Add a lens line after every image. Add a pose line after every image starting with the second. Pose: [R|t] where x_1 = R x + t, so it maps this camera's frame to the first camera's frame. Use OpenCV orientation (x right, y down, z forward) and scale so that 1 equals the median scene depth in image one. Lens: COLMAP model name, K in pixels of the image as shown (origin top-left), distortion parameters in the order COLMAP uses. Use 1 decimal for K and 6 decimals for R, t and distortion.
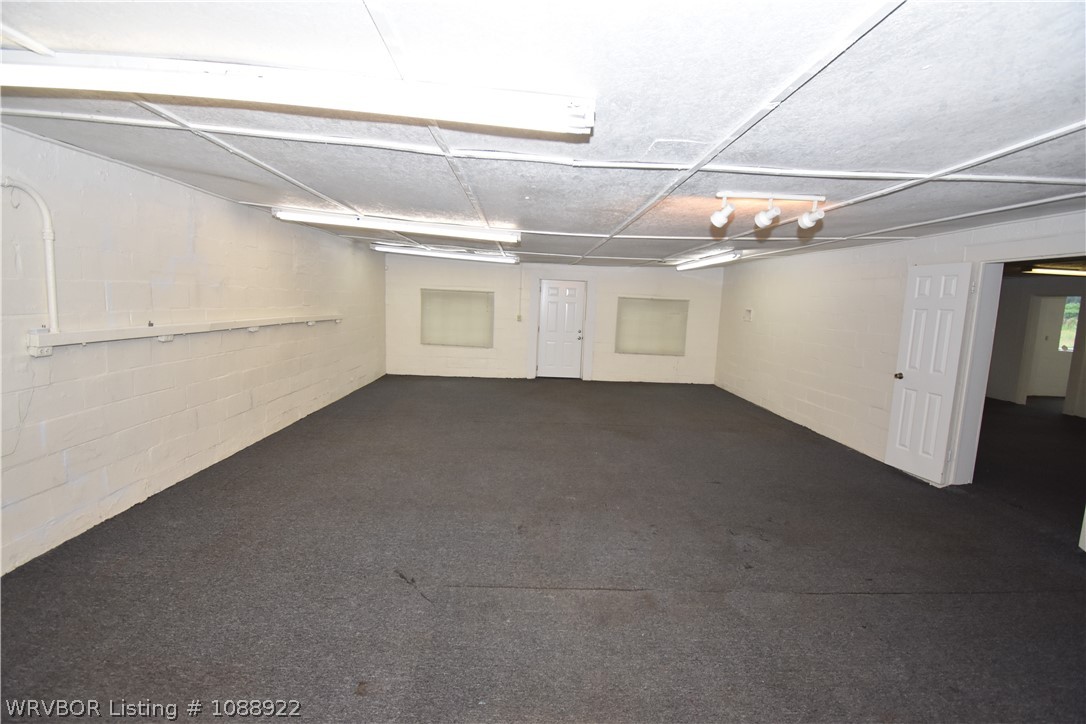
lens RADIAL K [[476.7, 0, 546.3], [0, 476.7, 359.9], [0, 0, 1]] dist [0.021046, -0.024187]
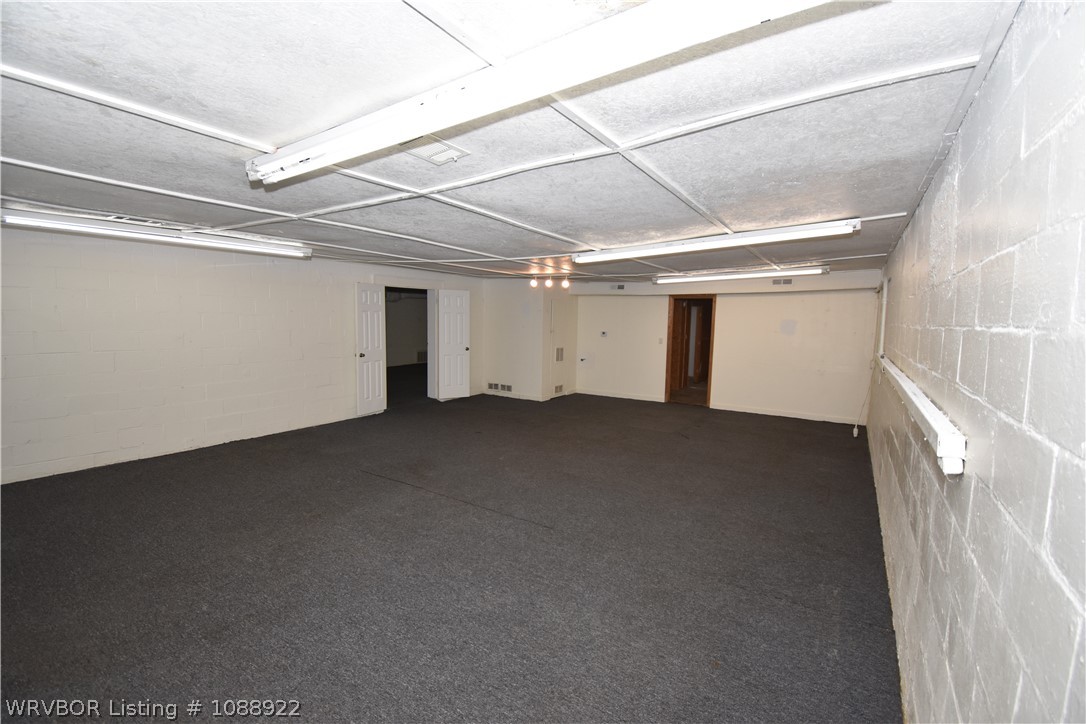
lens RADIAL K [[476.7, 0, 546.3], [0, 476.7, 359.9], [0, 0, 1]] dist [0.021046, -0.024187]
pose [[-0.821528, -0.106689, 0.560098, -0.581918], [0.017000, 0.977317, 0.211097, -0.257419], [-0.569915, 0.182943, -0.801080, 1.859774]]
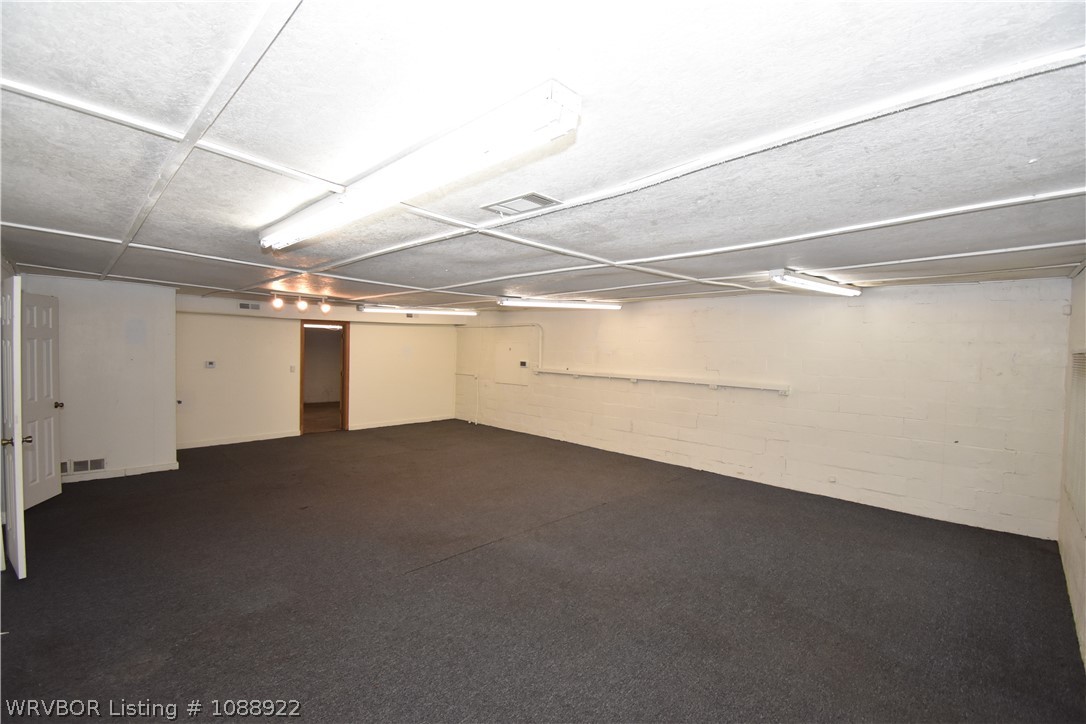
lens RADIAL K [[476.7, 0, 546.3], [0, 476.7, 359.9], [0, 0, 1]] dist [0.021046, -0.024187]
pose [[-0.723051, -0.037919, -0.689753, 0.656866], [-0.134514, 0.987108, 0.086742, -0.227954], [0.677572, 0.155500, -0.718830, 1.925649]]
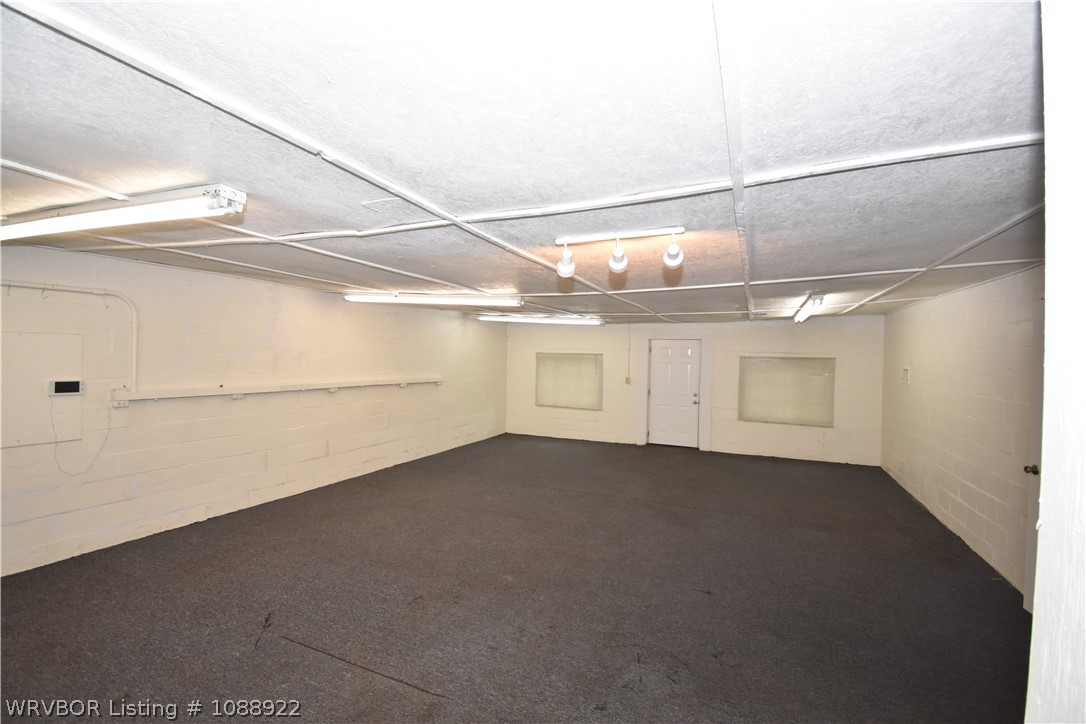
lens RADIAL K [[476.7, 0, 546.3], [0, 476.7, 359.9], [0, 0, 1]] dist [0.021046, -0.024187]
pose [[0.899707, -0.020363, -0.436019, 0.426525], [-0.036208, 0.991987, -0.121042, -0.012203], [0.434990, 0.124690, 0.891760, 0.134997]]
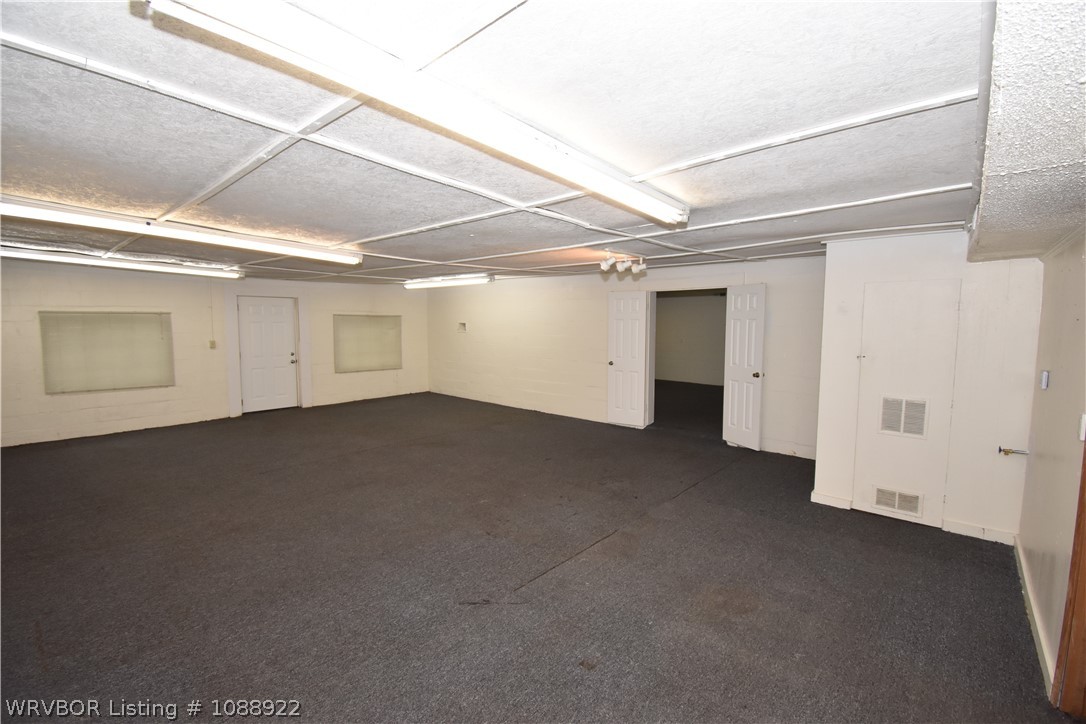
lens RADIAL K [[476.7, 0, 546.3], [0, 476.7, 359.9], [0, 0, 1]] dist [0.021046, -0.024187]
pose [[0.688492, -0.097674, 0.718636, -0.498893], [0.111523, 0.993363, 0.028168, -0.042823], [-0.716618, 0.060751, 0.694815, 0.083710]]
